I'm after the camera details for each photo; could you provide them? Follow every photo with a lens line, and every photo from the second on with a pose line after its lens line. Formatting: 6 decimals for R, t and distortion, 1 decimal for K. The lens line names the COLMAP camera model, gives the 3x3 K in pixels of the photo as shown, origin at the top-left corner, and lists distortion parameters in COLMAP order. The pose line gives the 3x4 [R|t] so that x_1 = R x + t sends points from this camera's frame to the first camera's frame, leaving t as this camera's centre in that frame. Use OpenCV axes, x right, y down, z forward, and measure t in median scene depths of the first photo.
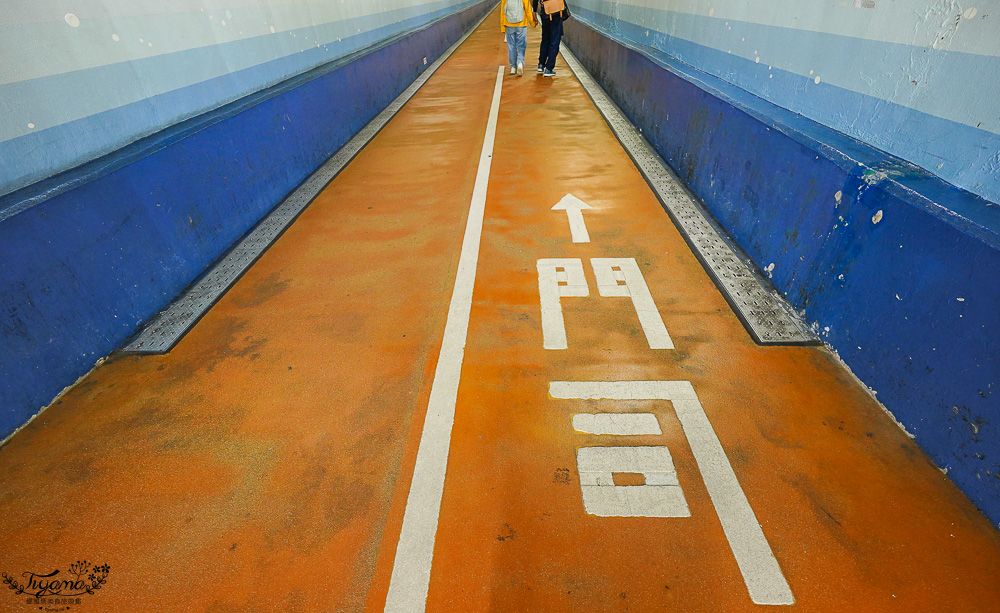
lens RADIAL K [[433.1, 0, 500.0], [0, 433.1, 306.5], [0, 0, 1]] dist [0.000088, 0.000001]
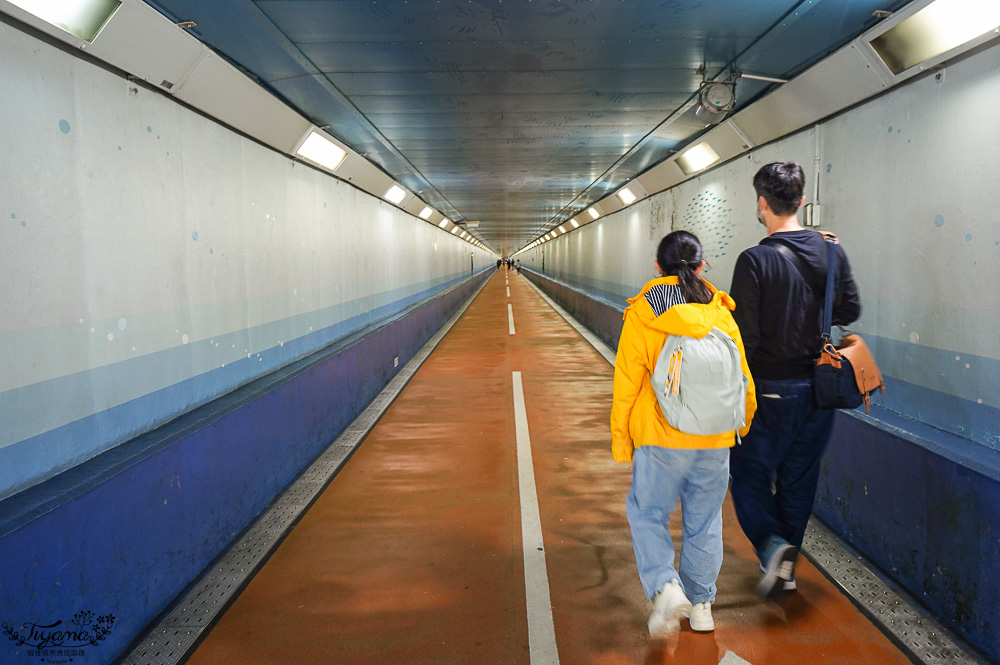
lens RADIAL K [[728.7, 0, 500.0], [0, 728.7, 332.5], [0, 0, 1]] dist [0.006066, 0.000915]
pose [[0.999501, 0.022407, 0.022280, -0.079444], [-0.007863, 0.859267, -0.511467, -0.094392], [-0.030605, 0.511037, 0.859014, 0.078910]]
